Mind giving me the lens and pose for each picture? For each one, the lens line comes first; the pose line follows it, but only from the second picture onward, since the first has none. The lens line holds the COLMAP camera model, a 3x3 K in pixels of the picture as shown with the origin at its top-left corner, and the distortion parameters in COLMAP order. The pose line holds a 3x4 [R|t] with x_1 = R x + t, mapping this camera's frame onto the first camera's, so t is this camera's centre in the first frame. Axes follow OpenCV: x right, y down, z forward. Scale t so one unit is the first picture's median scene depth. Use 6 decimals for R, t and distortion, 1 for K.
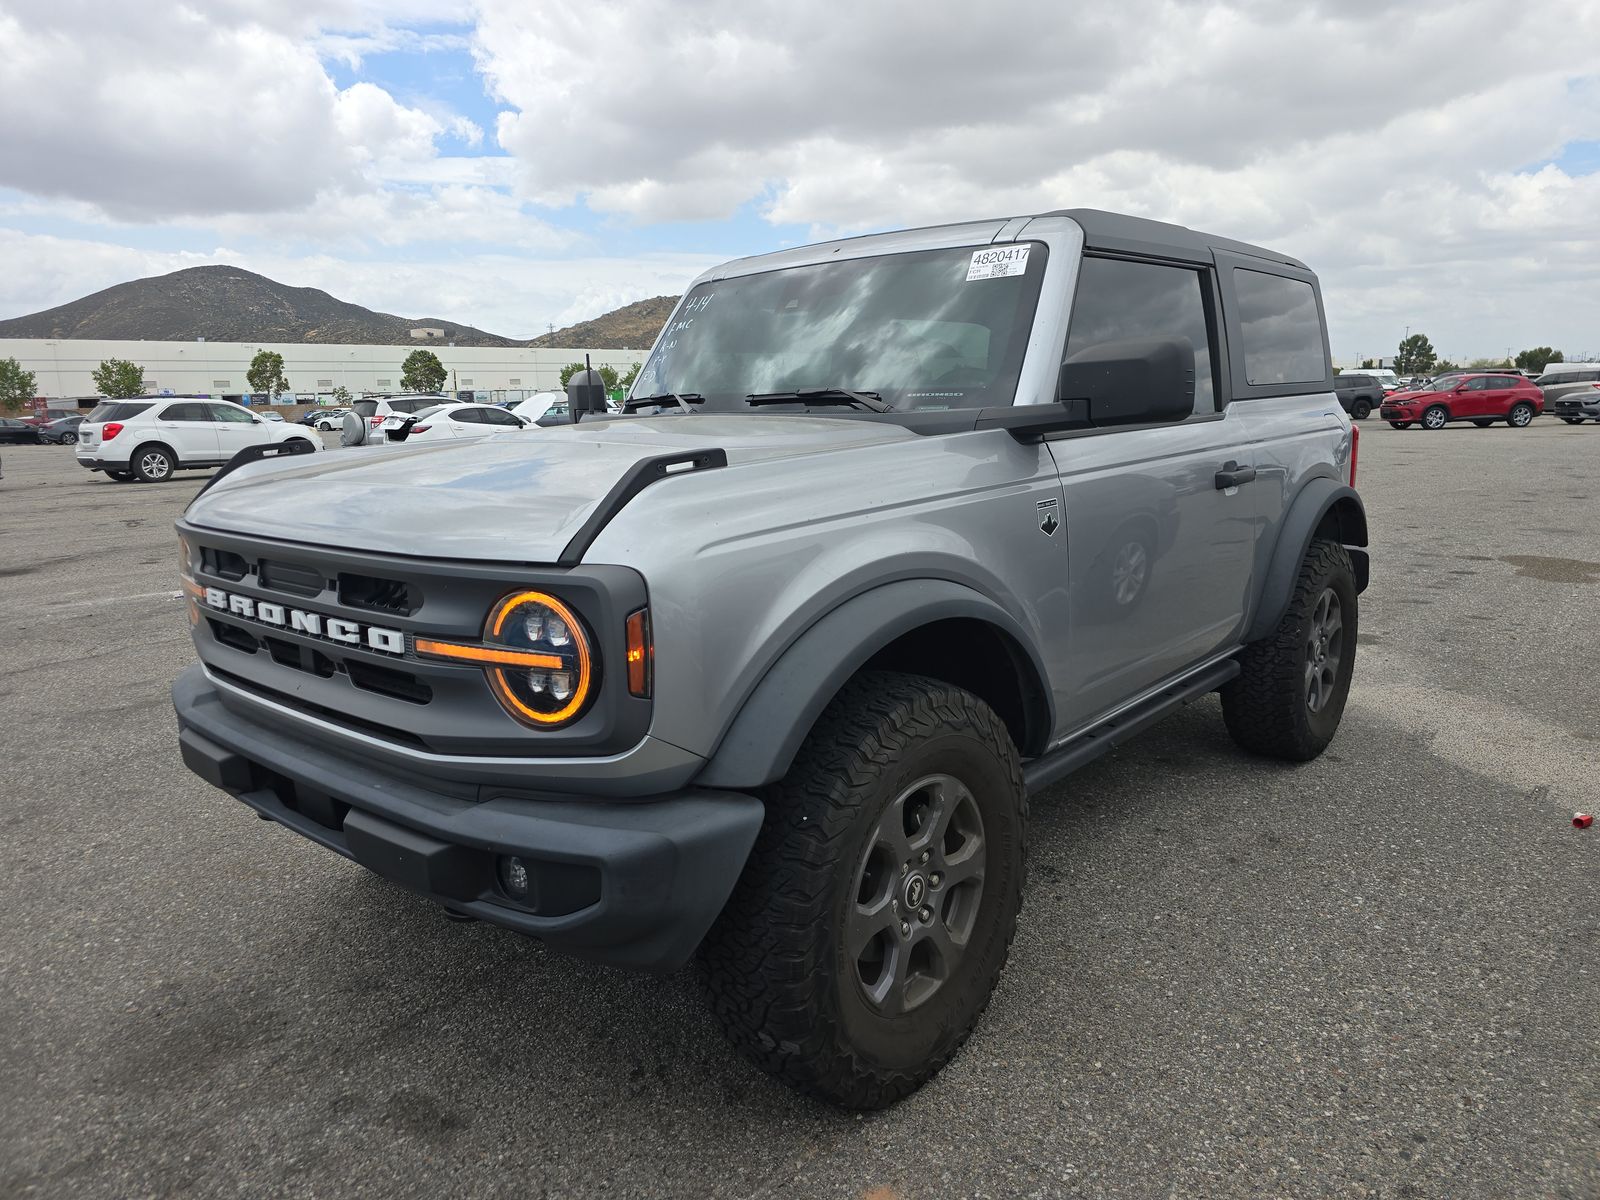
lens RADIAL K [[1084.1, 0, 799.3], [0, 1084.1, 595.7], [0, 0, 1]] dist [0.056570, -0.064079]
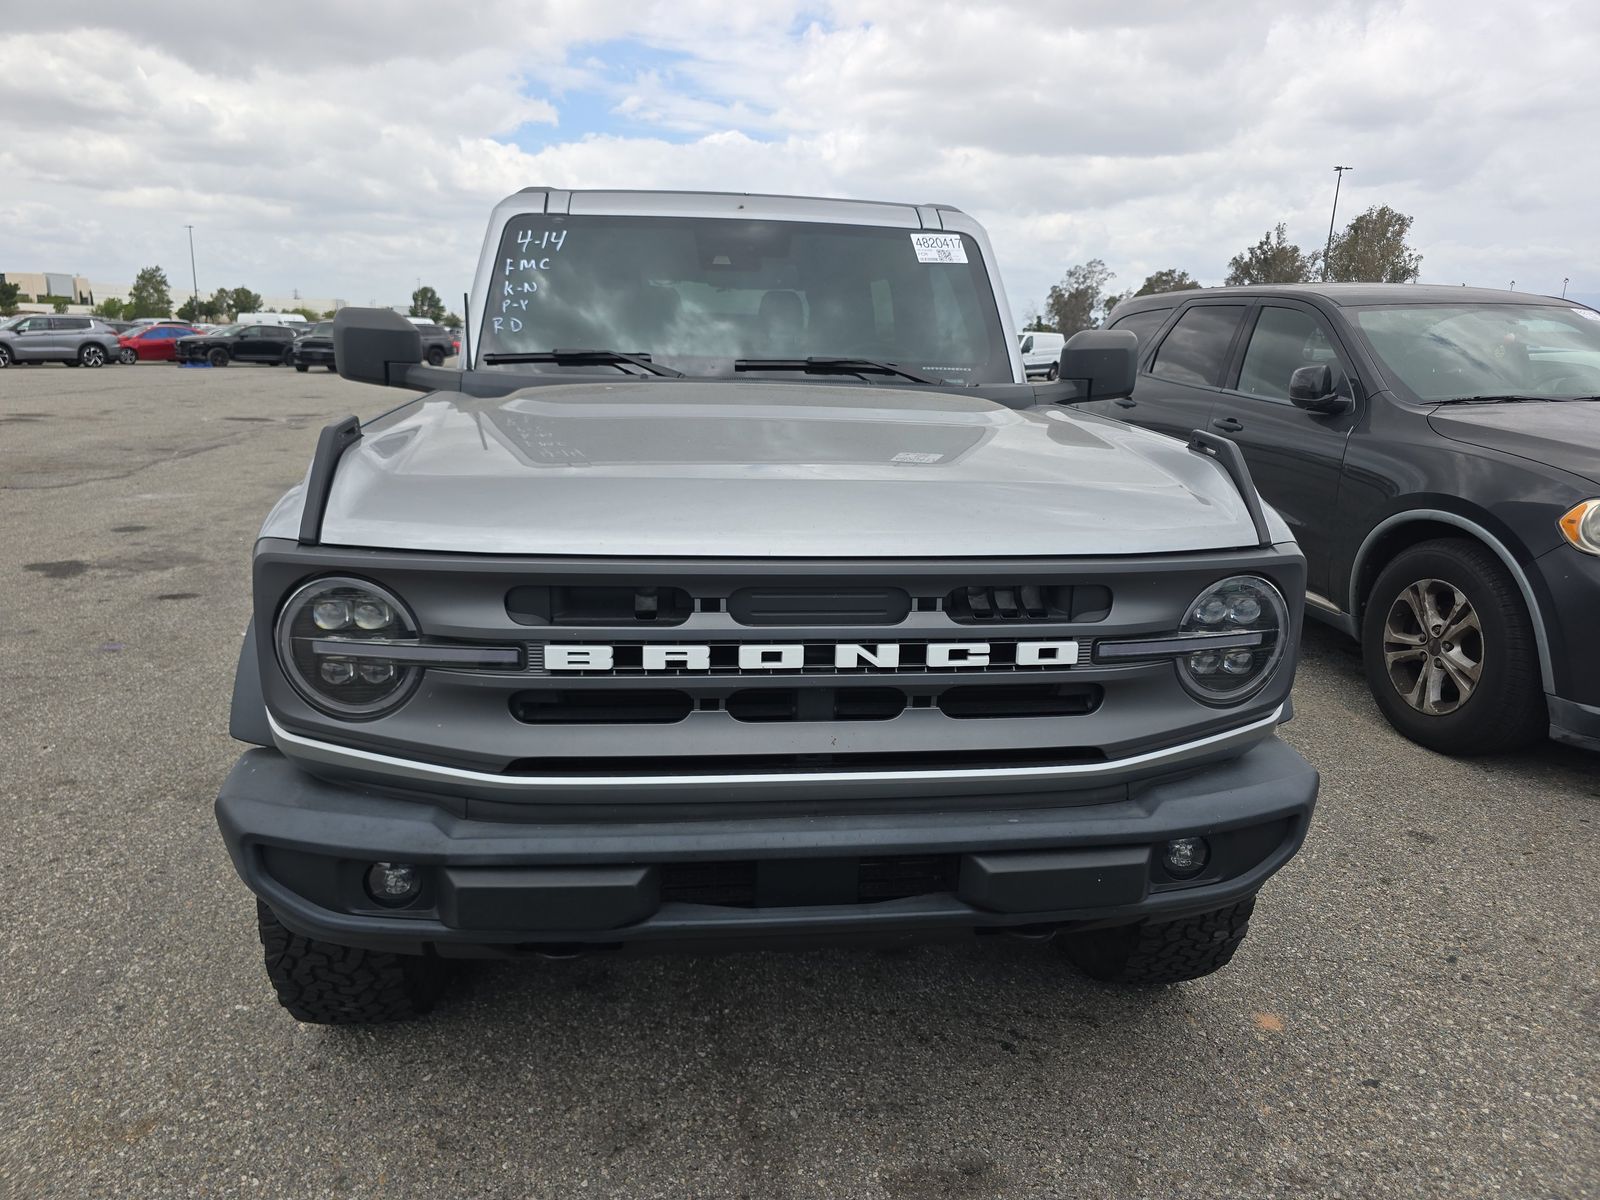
lens RADIAL K [[1084.1, 0, 799.3], [0, 1084.1, 595.7], [0, 0, 1]] dist [0.056570, -0.064079]
pose [[0.660203, -0.129734, 0.739798, -0.901405], [0.091462, 0.991526, 0.092257, -0.082788], [-0.745497, 0.006755, 0.666474, 0.431111]]
